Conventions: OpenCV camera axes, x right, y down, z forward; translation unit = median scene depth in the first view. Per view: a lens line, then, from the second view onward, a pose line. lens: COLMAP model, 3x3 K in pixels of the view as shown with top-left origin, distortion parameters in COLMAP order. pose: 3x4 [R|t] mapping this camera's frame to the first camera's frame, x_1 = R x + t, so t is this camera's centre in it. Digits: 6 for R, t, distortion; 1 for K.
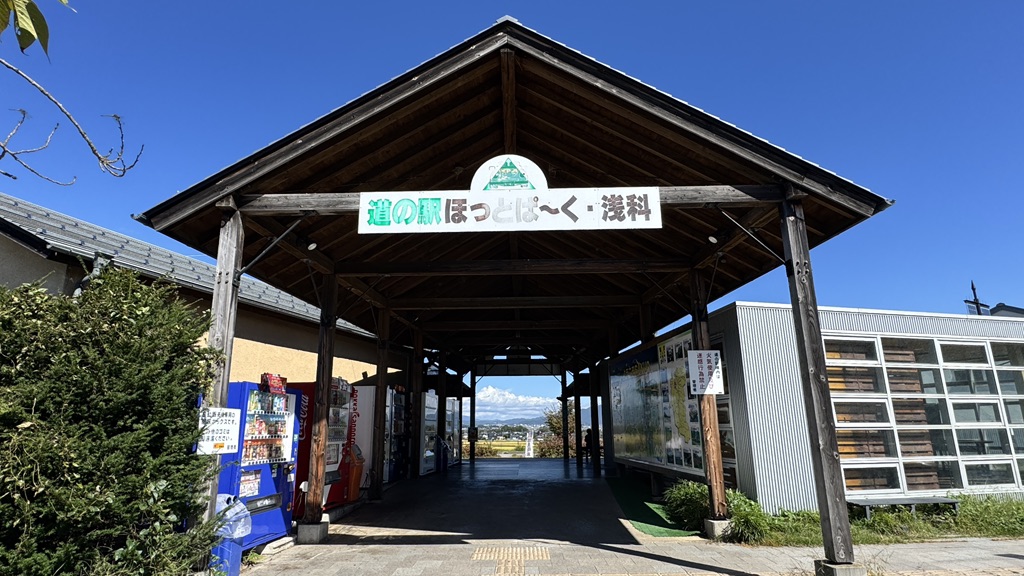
lens RADIAL K [[524.4, 0, 501.1], [0, 524.4, 292.3], [0, 0, 1]] dist [-0.026182, 0.001006]
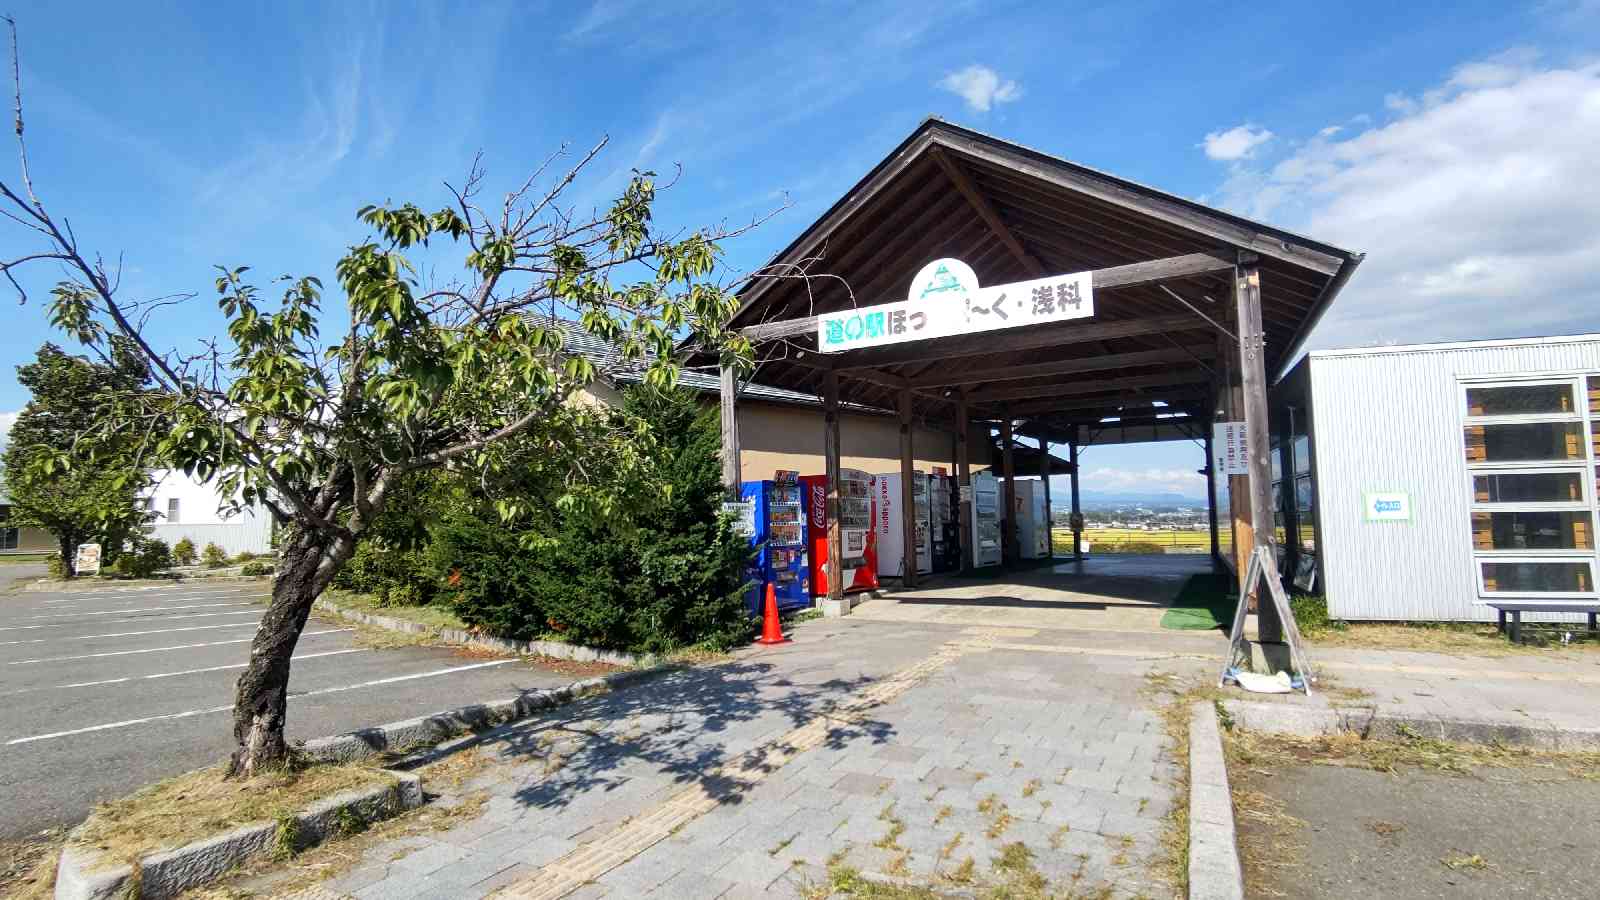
lens RADIAL K [[819.4, 0, 793.5], [0, 819.4, 448.0], [0, 0, 1]] dist [-0.026182, 0.001006]
pose [[0.874772, -0.050746, -0.481871, 0.531363], [0.132589, 0.981612, 0.137322, -0.160323], [0.466041, -0.184016, 0.865415, -0.624219]]
